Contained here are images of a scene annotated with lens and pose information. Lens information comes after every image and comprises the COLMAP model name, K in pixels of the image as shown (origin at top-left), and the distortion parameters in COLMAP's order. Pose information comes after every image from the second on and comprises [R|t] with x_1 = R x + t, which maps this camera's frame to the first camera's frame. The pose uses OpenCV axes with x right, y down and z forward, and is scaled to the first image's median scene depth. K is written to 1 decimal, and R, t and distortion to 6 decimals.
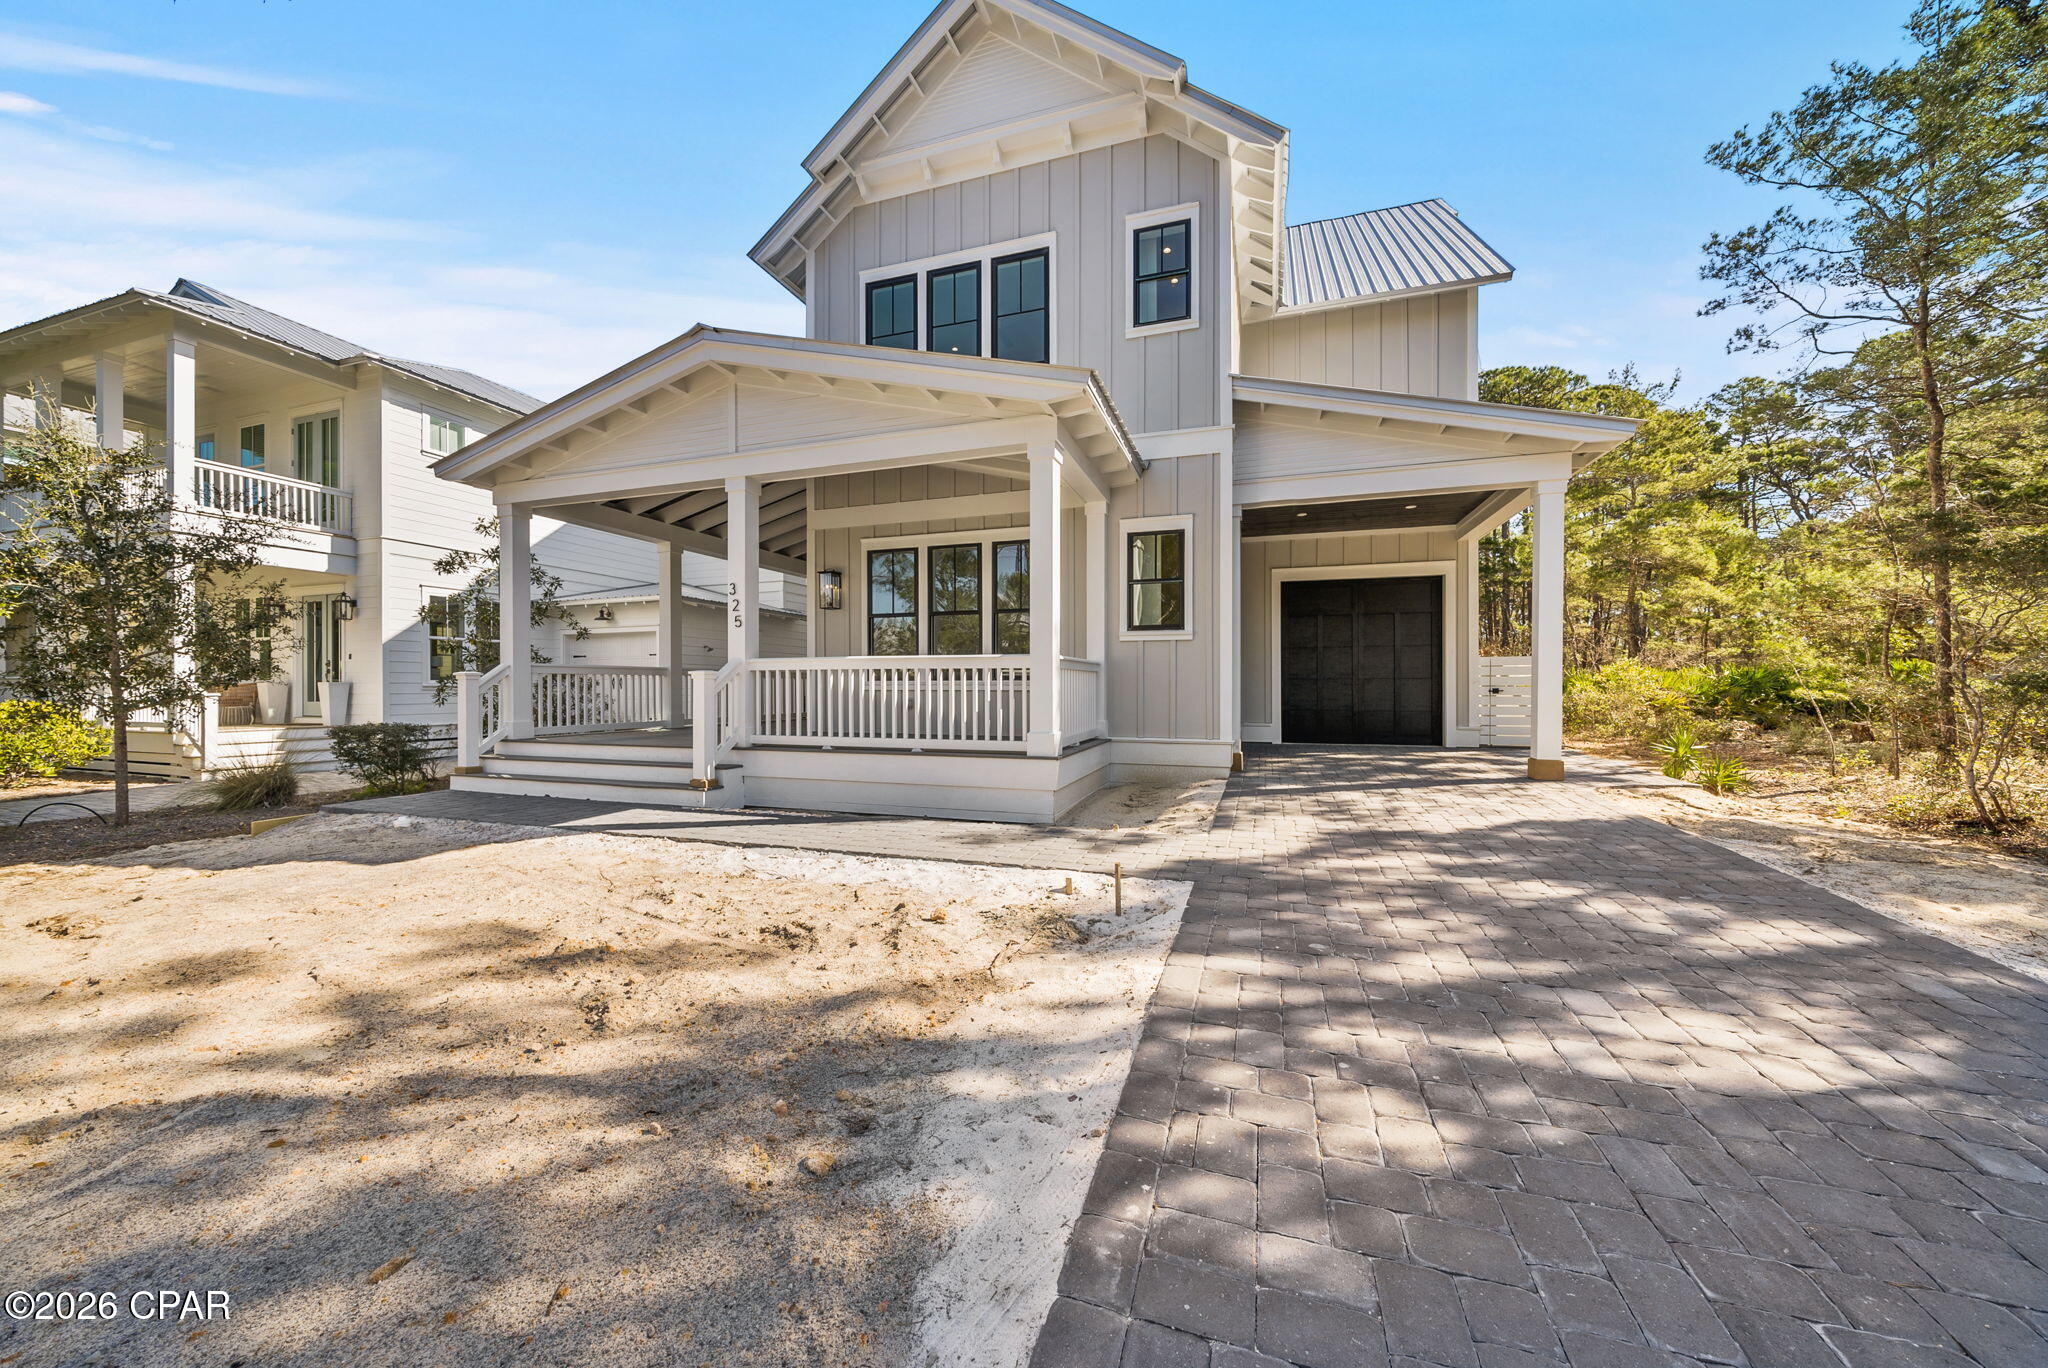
lens RADIAL K [[692.6, 0, 1049.8], [0, 692.6, 676.8], [0, 0, 1]] dist [-0.000042, -0.000150]
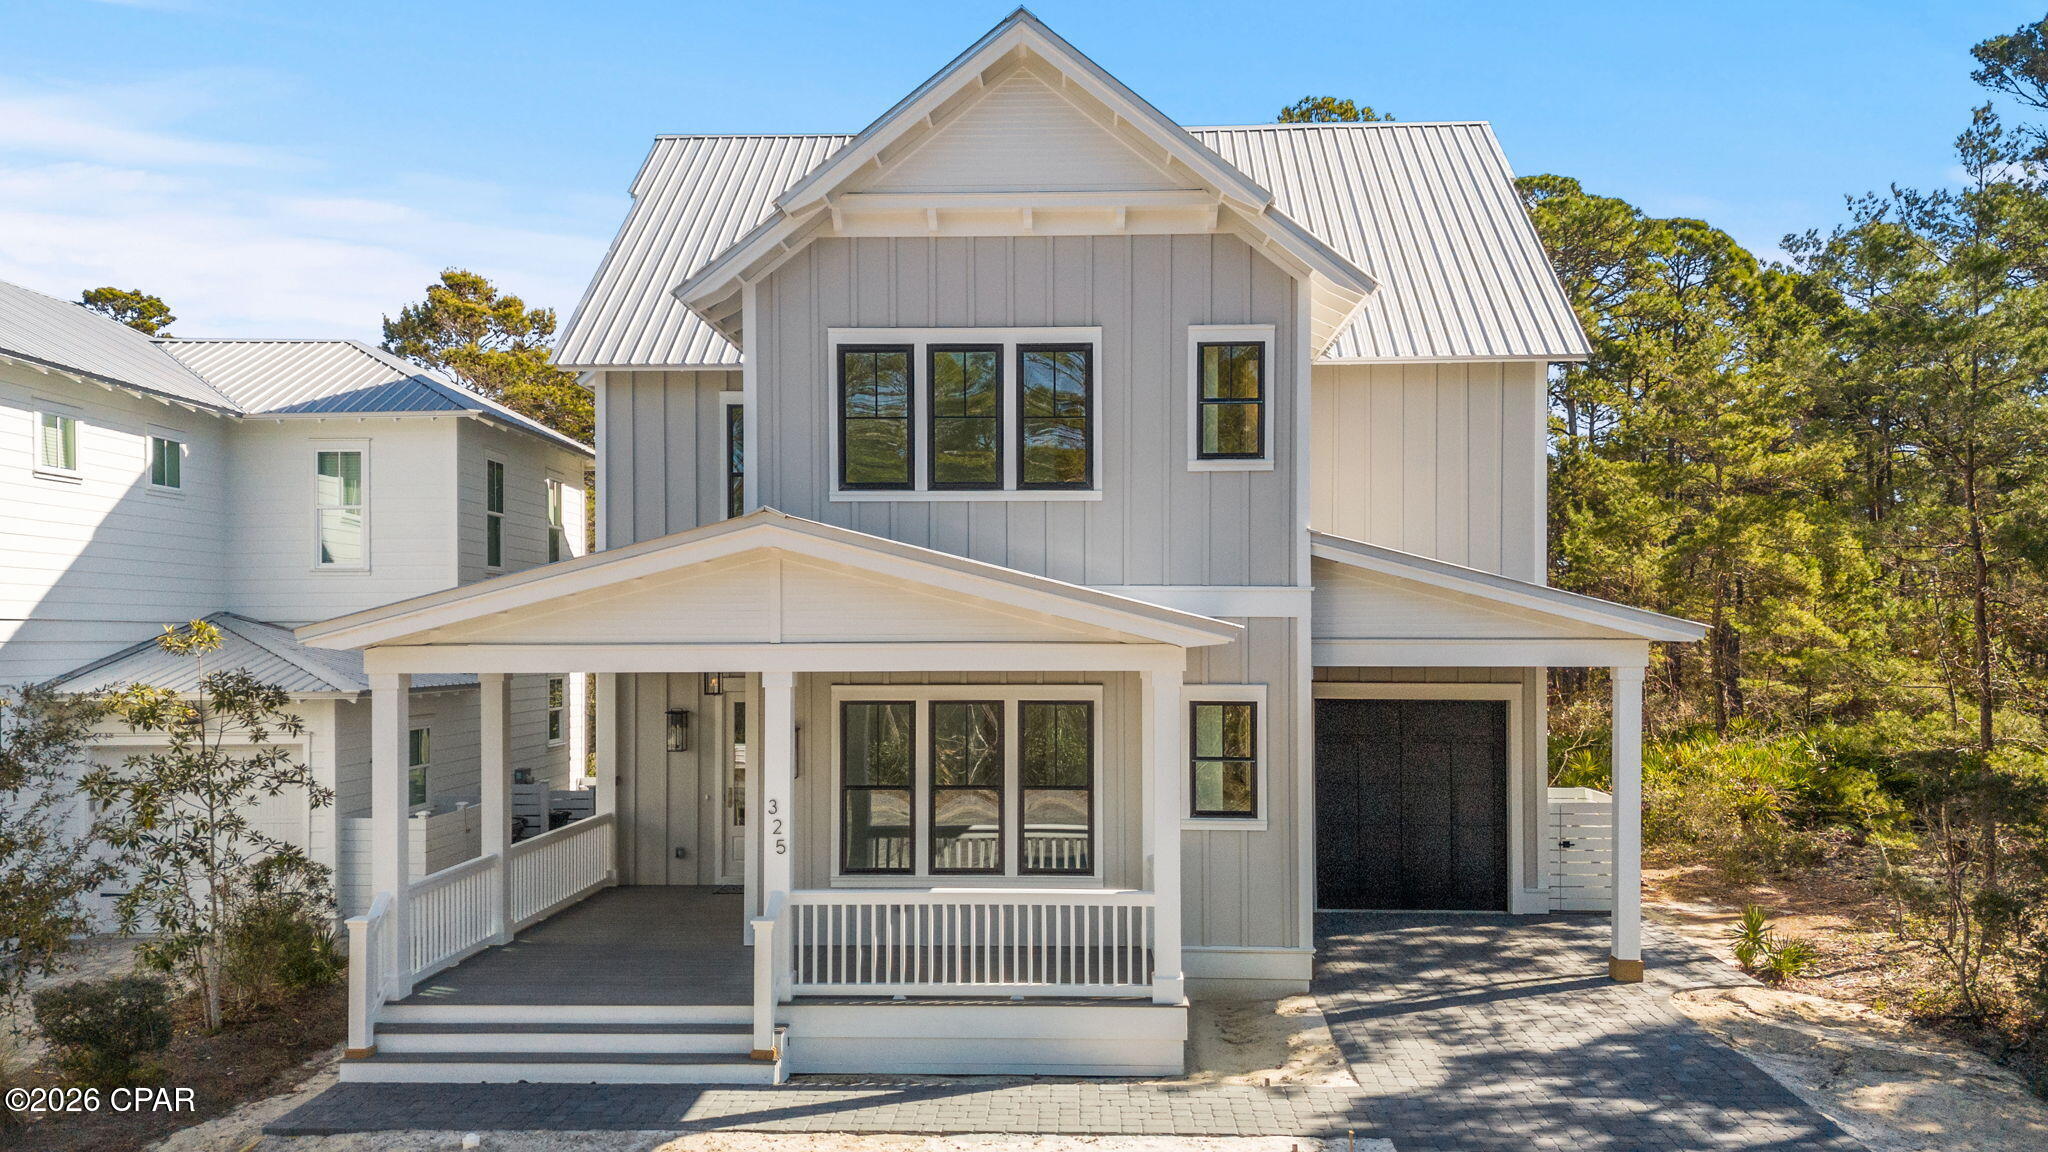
lens RADIAL K [[1550.8, 0, 1024.0], [0, 1550.8, 576.0], [0, 0, 1]] dist [0.069406, -0.008596]
pose [[0.962441, 0.006379, 0.271417, -0.571996], [-0.003793, 0.999942, -0.010051, -0.326213], [-0.271466, 0.008644, 0.962409, -0.734921]]
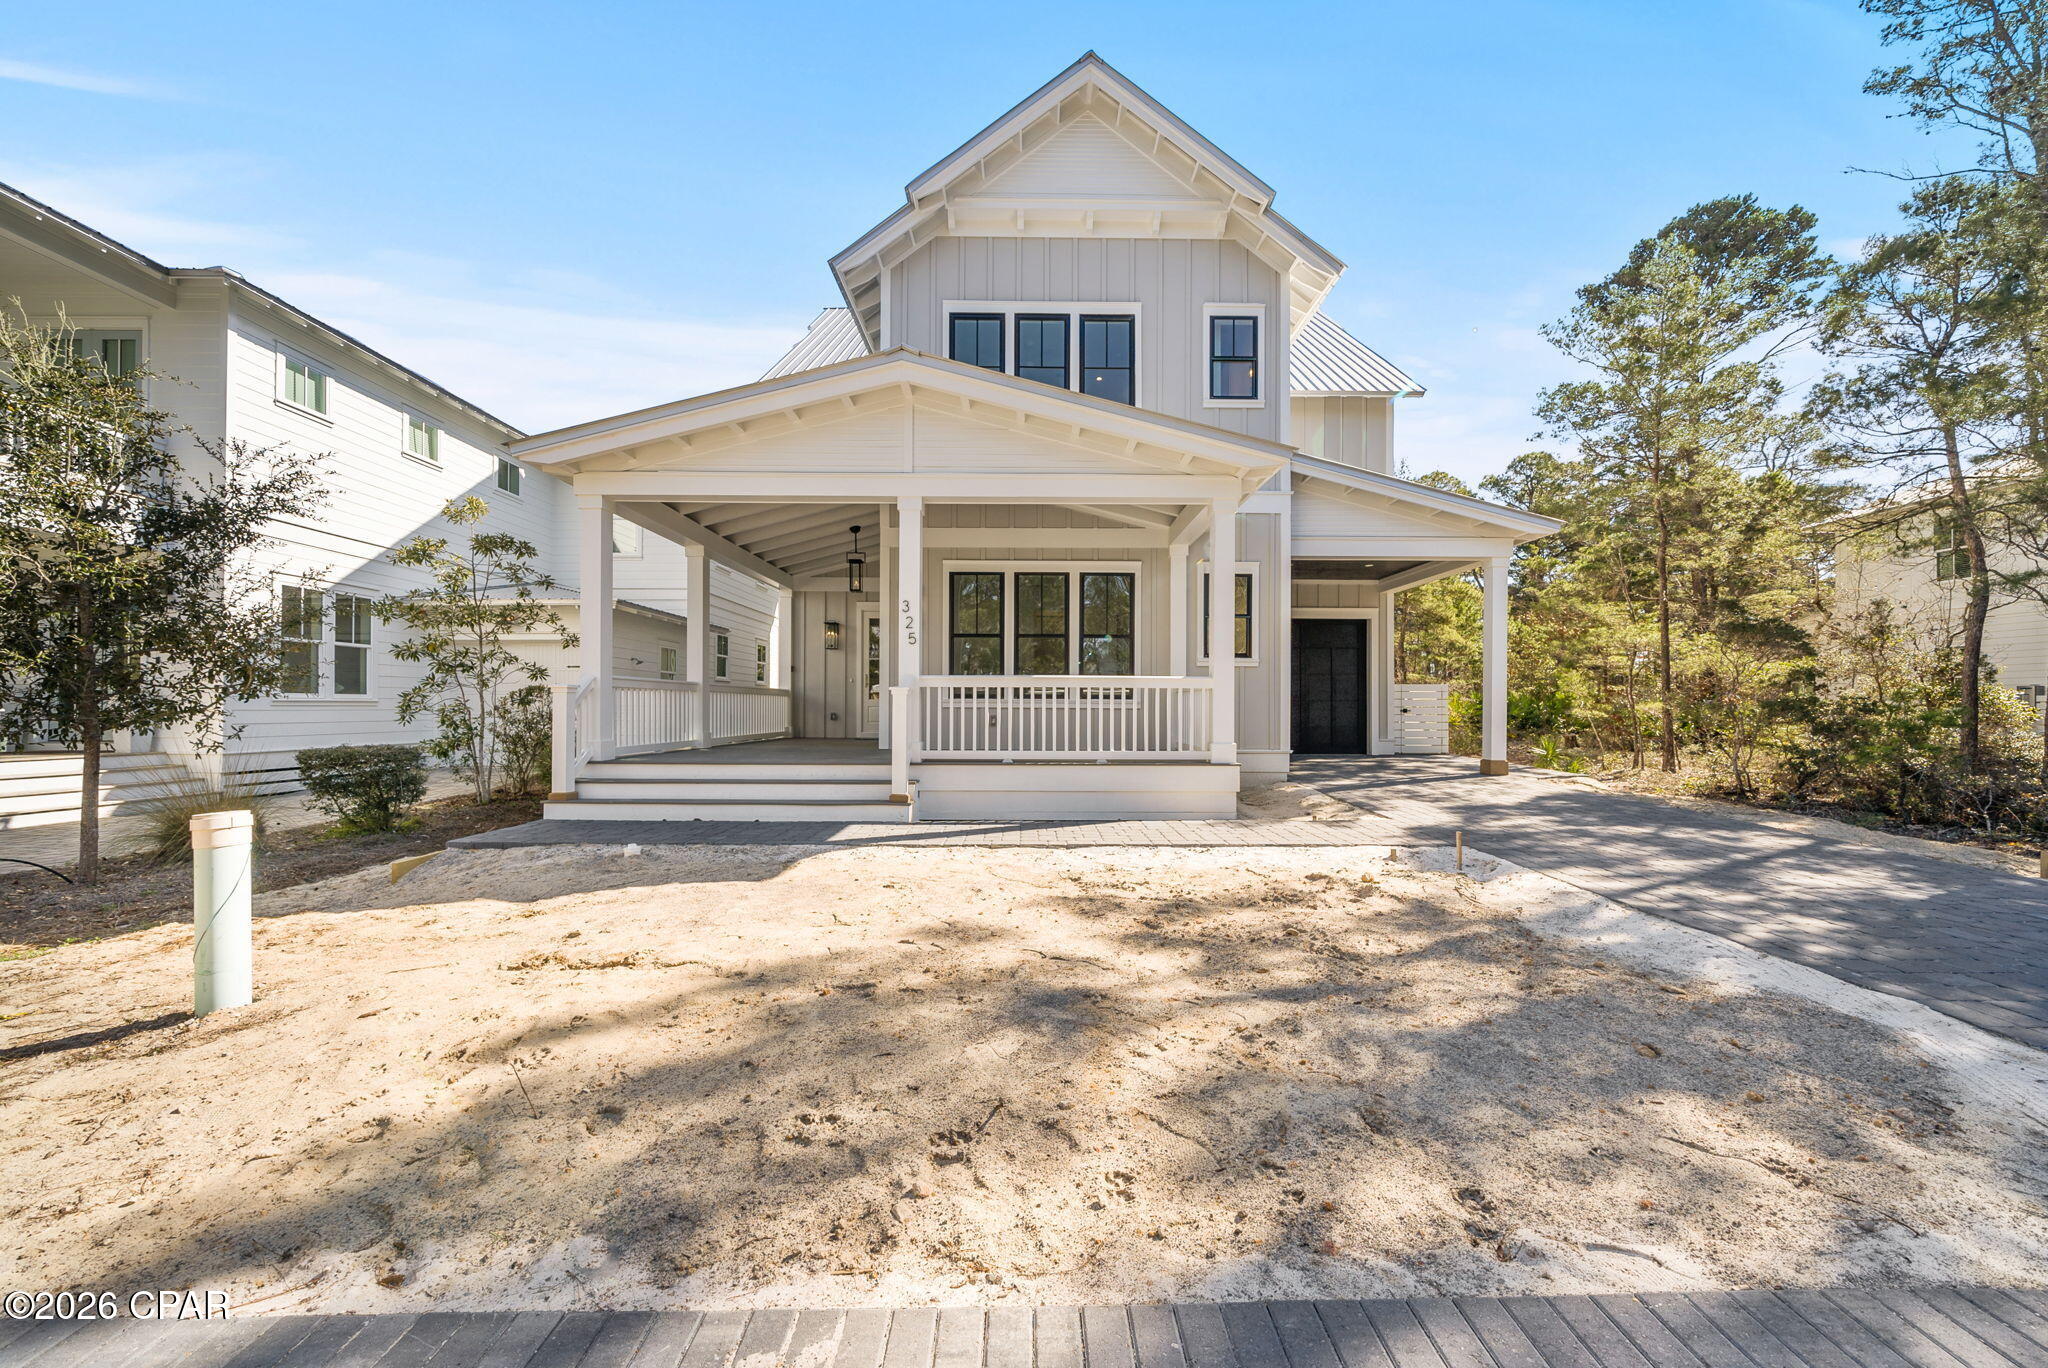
lens RADIAL K [[696.4, 0, 1023.5], [0, 696.4, 692.3], [0, 0, 1]] dist [0.000054, 0.000053]
pose [[0.950295, 0.011097, 0.311152, -0.516749], [-0.009098, 0.999928, -0.007875, 0.004361], [-0.311217, 0.004652, 0.950328, -0.018307]]
